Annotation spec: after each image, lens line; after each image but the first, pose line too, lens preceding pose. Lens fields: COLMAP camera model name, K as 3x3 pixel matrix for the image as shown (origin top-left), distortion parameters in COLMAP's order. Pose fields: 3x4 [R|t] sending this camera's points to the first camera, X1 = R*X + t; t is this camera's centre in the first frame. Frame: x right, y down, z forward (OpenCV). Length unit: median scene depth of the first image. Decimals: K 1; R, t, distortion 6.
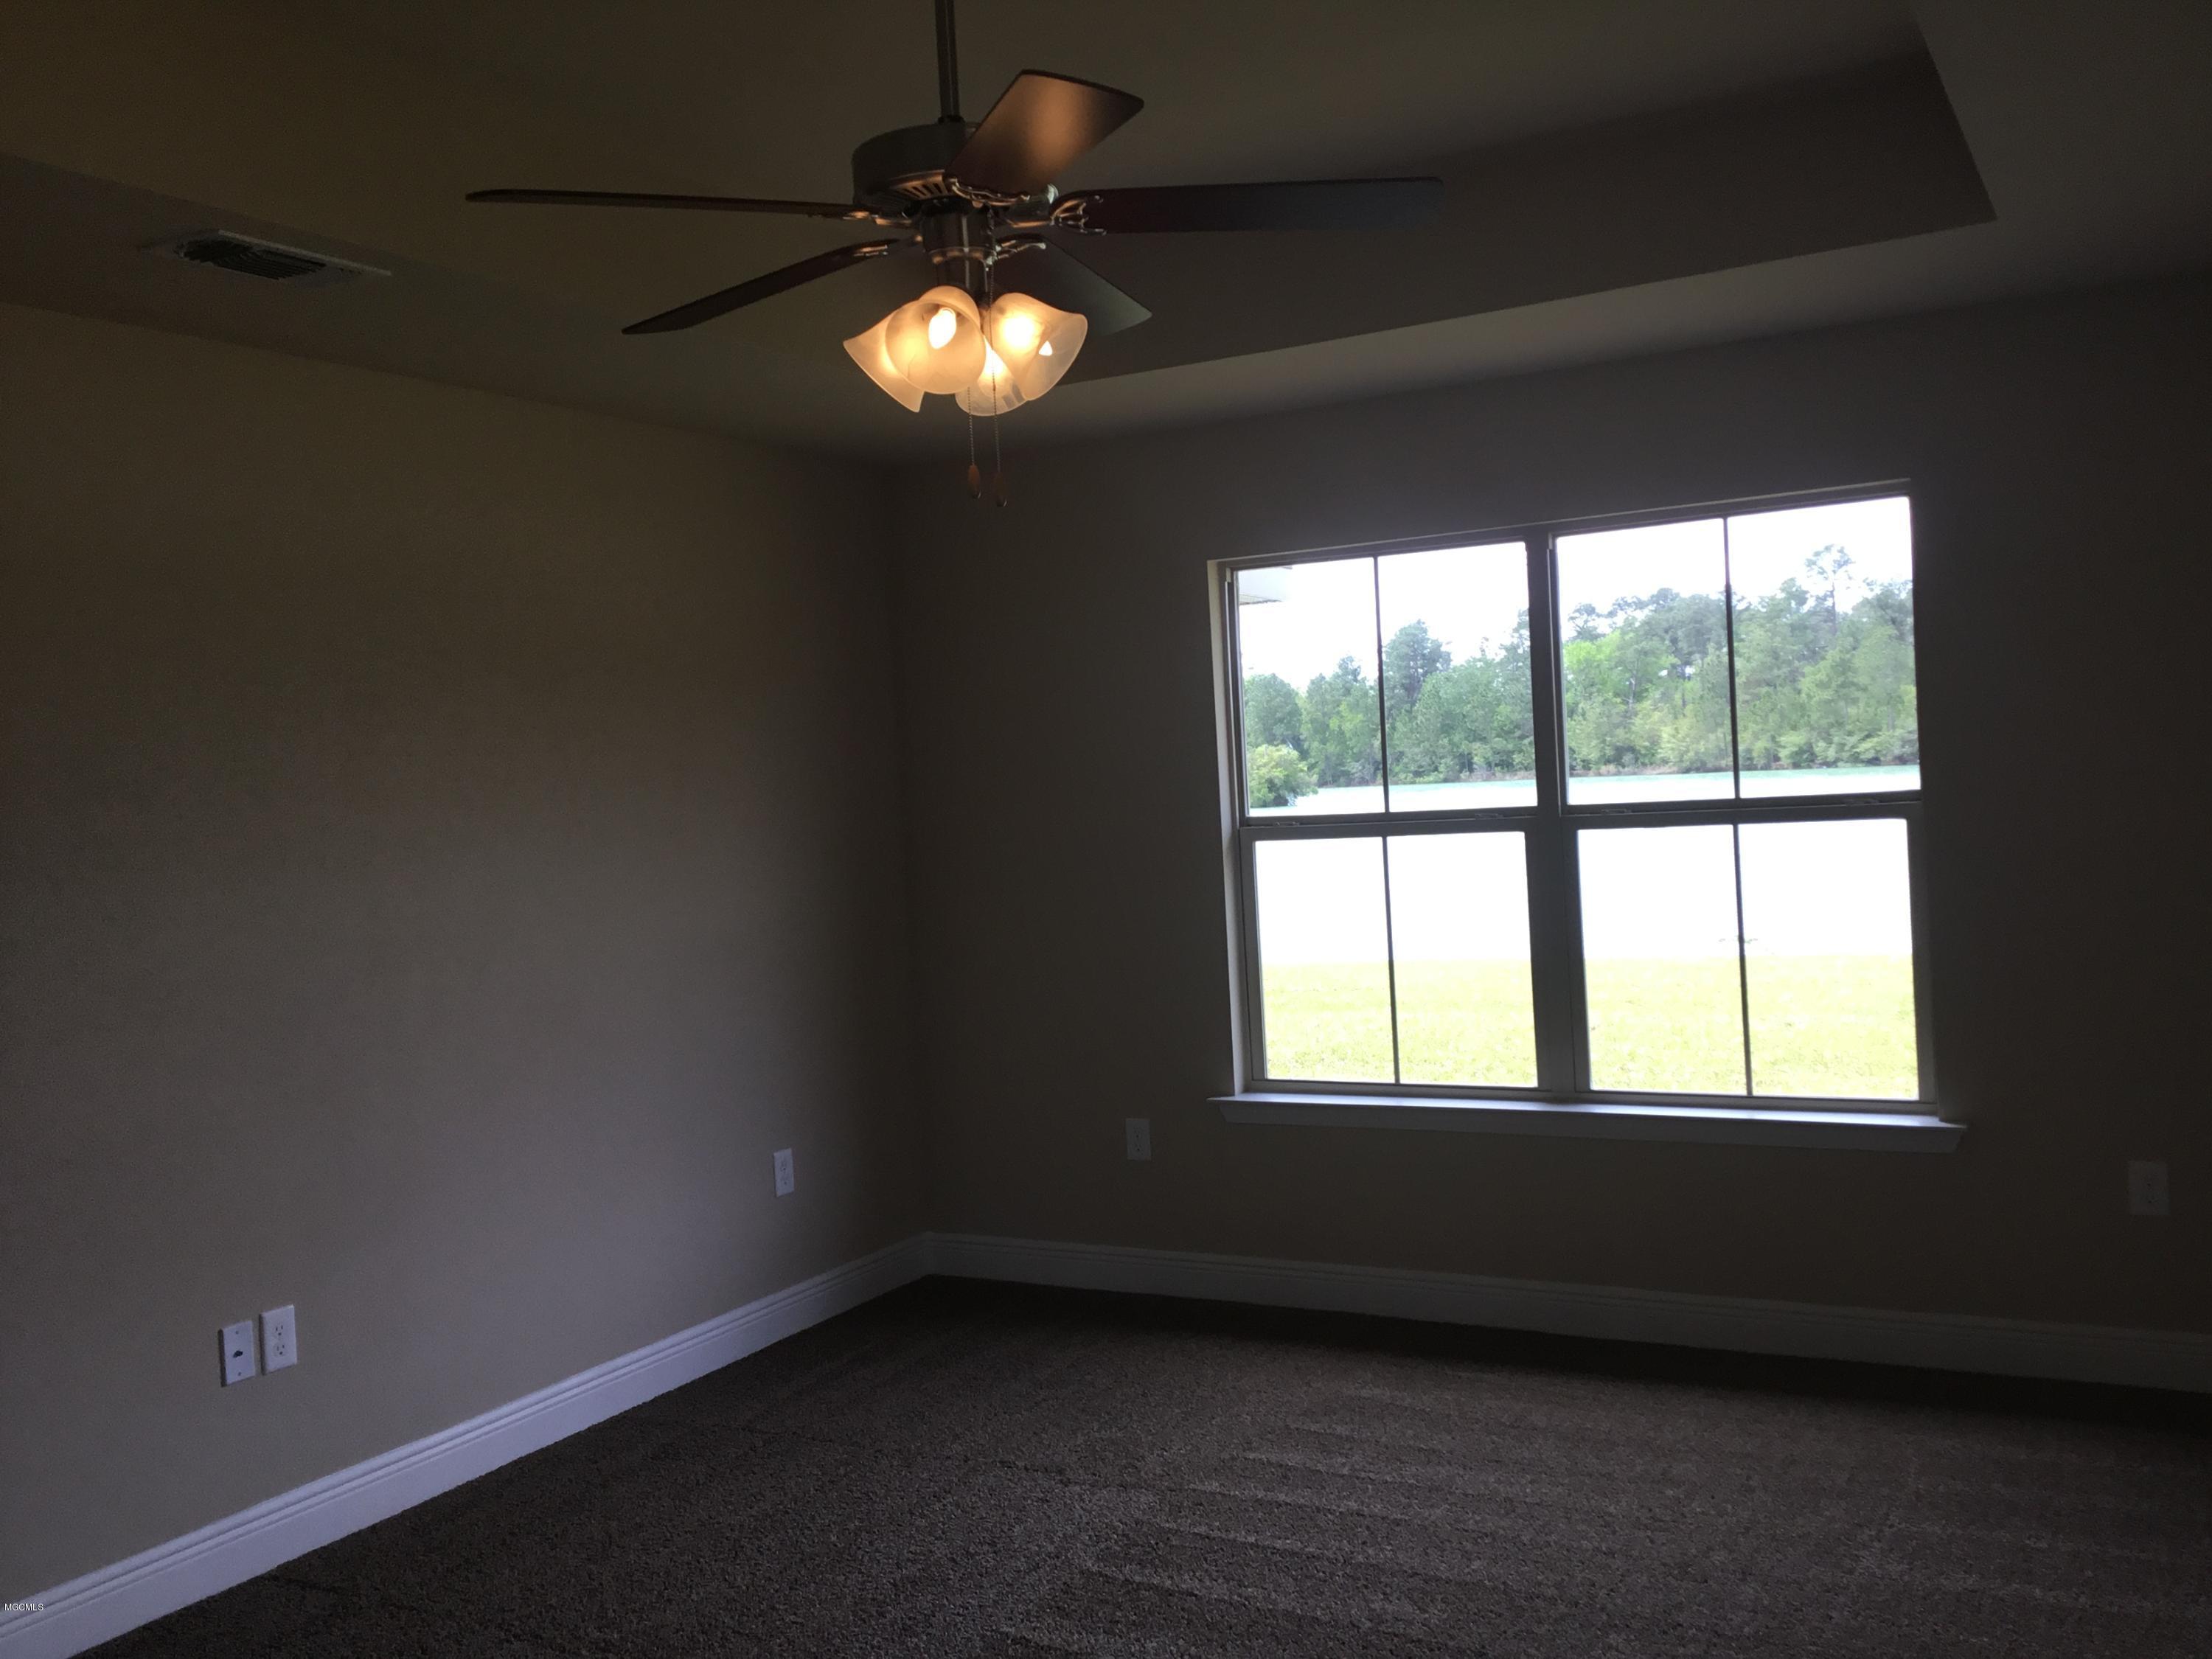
lens RADIAL K [[1981.5, 0, 1107.1], [0, 1981.5, 839.6], [0, 0, 1]] dist [0.105021, -0.172185]
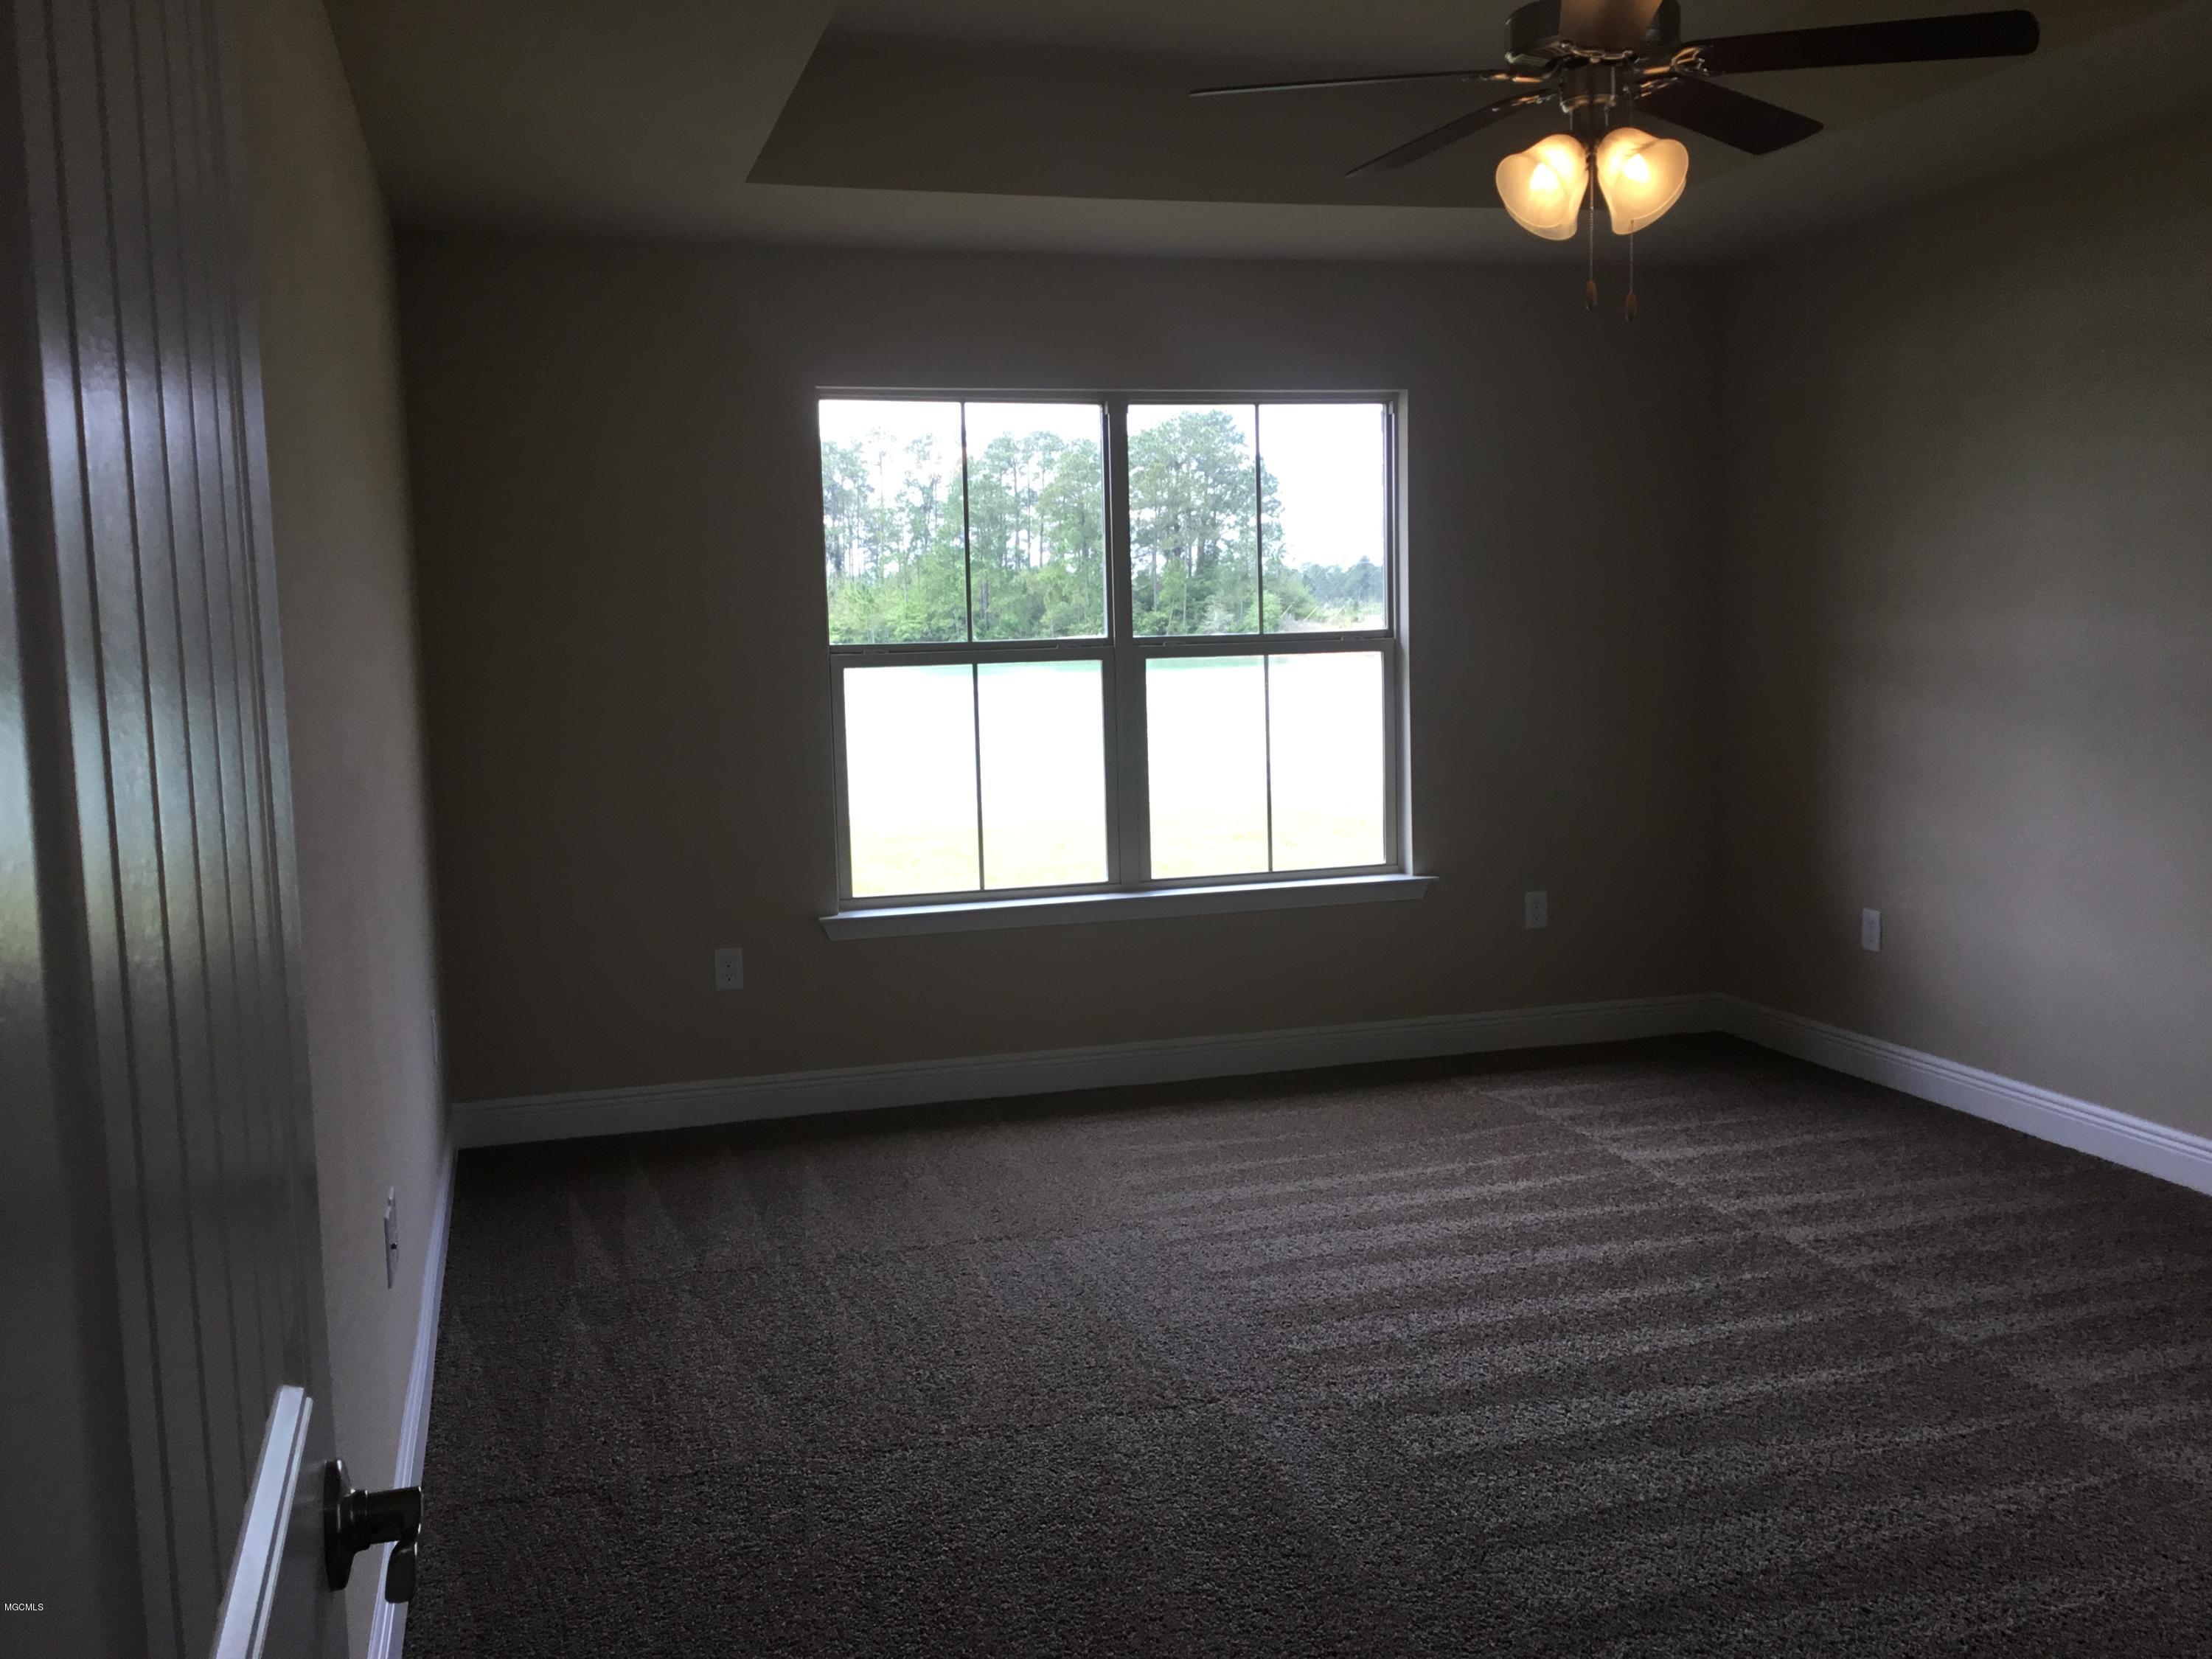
lens RADIAL K [[1981.5, 0, 1129.2], [0, 1981.5, 832.9], [0, 0, 1]] dist [0.105021, -0.172185]
pose [[0.704619, -0.047485, 0.707995, -0.583159], [0.005153, 0.998075, 0.061811, 0.024183], [-0.709567, -0.039905, 0.703507, 0.174505]]
